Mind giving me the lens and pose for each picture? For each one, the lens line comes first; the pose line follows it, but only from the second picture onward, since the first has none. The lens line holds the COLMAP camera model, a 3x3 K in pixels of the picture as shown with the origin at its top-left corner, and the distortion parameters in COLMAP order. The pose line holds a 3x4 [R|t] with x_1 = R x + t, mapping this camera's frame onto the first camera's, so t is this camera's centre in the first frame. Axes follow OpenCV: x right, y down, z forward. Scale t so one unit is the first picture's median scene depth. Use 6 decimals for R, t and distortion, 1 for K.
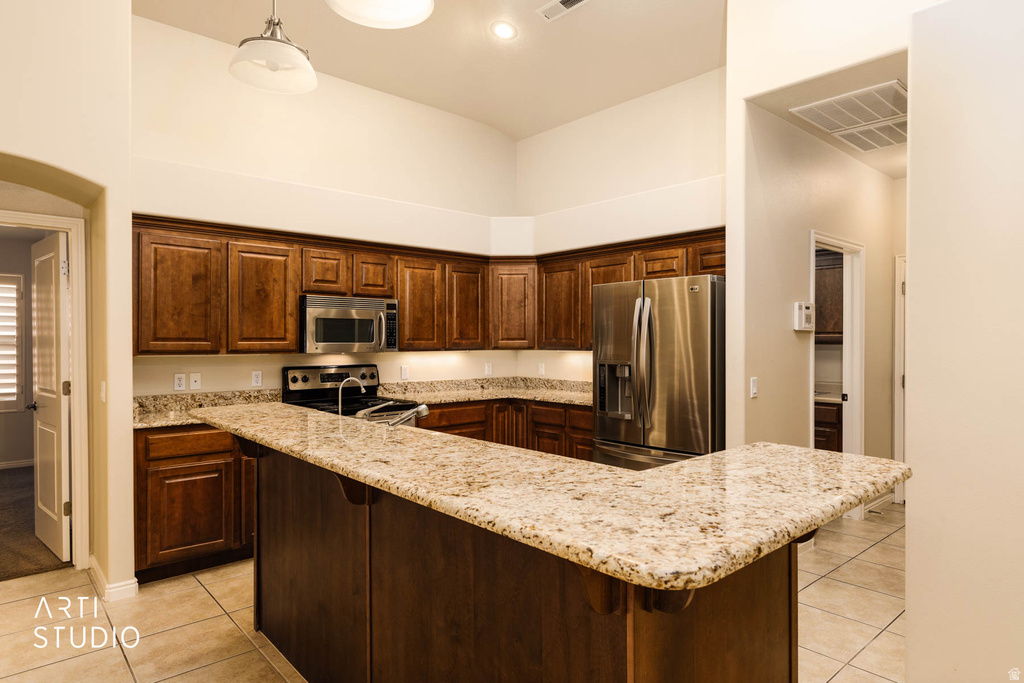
lens RADIAL K [[600.1, 0, 516.0], [0, 600.1, 341.2], [0, 0, 1]] dist [0.006808, 0.000376]
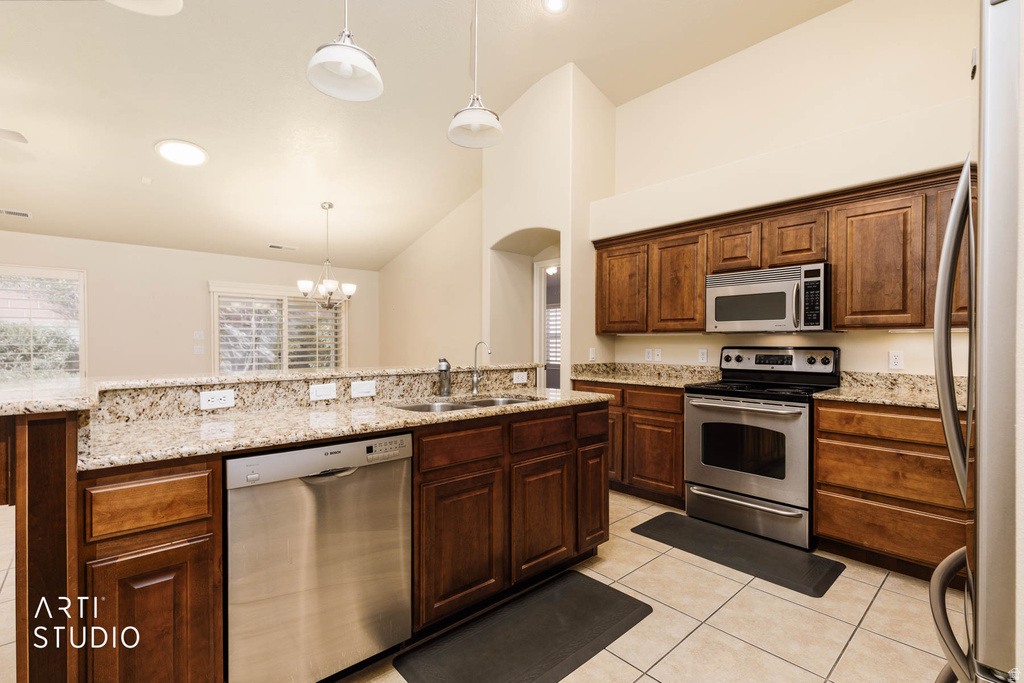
lens RADIAL K [[460.4, 0, 513.4], [0, 460.4, 345.4], [0, 0, 1]] dist [0.003763, -0.001174]
pose [[0.011640, 0.007952, -0.999901, 0.426728], [0.000357, 0.999968, 0.007957, 0.035342], [0.999932, -0.000449, 0.011637, 0.632317]]
